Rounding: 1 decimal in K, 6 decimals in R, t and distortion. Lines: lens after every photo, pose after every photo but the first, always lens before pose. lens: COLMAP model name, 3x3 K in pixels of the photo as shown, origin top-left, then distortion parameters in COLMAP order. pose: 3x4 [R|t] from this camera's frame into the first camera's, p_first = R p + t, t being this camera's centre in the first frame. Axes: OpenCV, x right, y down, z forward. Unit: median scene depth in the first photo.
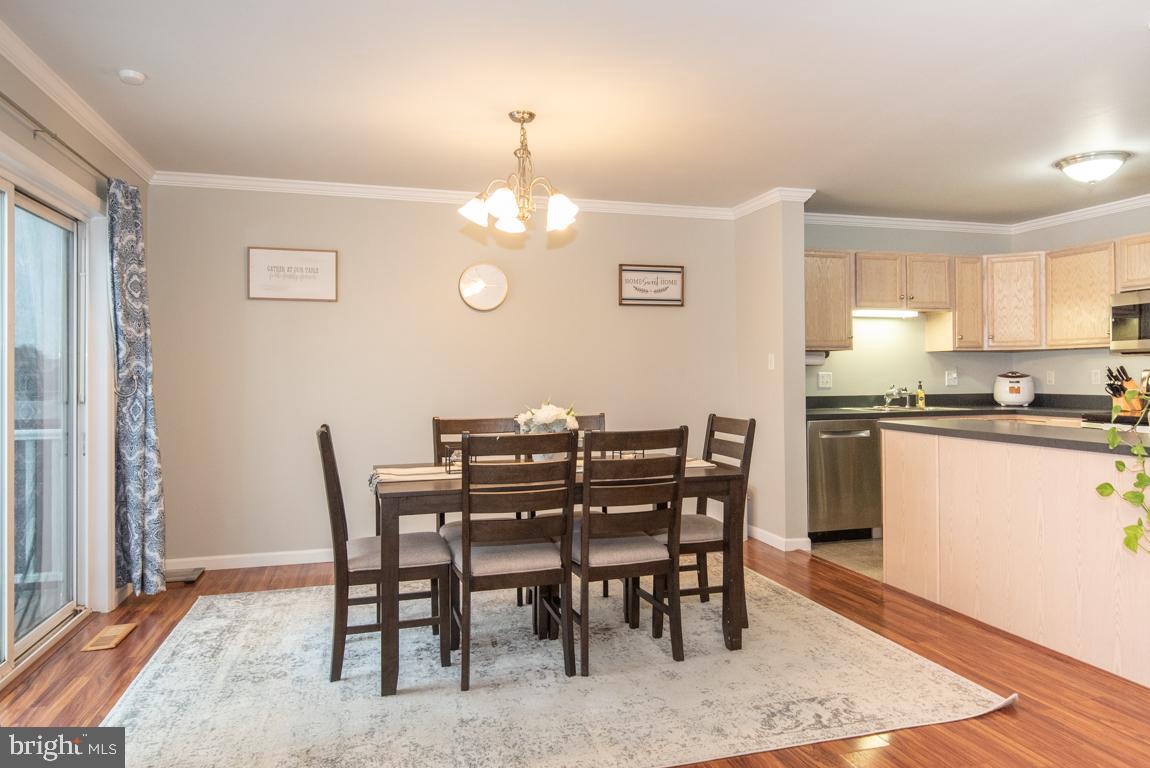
lens RADIAL K [[723.7, 0, 612.8], [0, 723.7, 370.5], [0, 0, 1]] dist [0.004948, -0.003738]
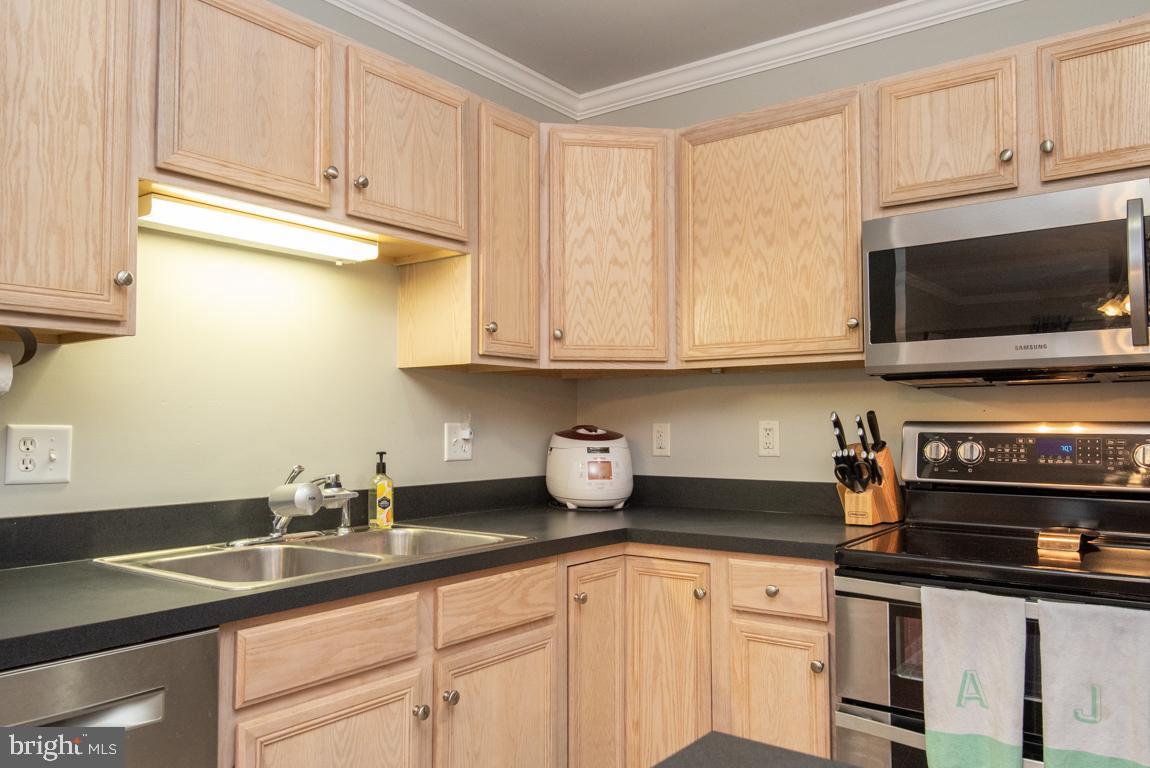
lens RADIAL K [[852.2, 0, 576.7], [0, 852.2, 387.2], [0, 0, 1]] dist [0.000262, -0.000637]
pose [[0.805393, 0.031234, 0.591918, 0.267662], [-0.006263, 0.999003, -0.044194, 0.001727], [-0.592708, 0.031887, 0.804786, 0.640750]]
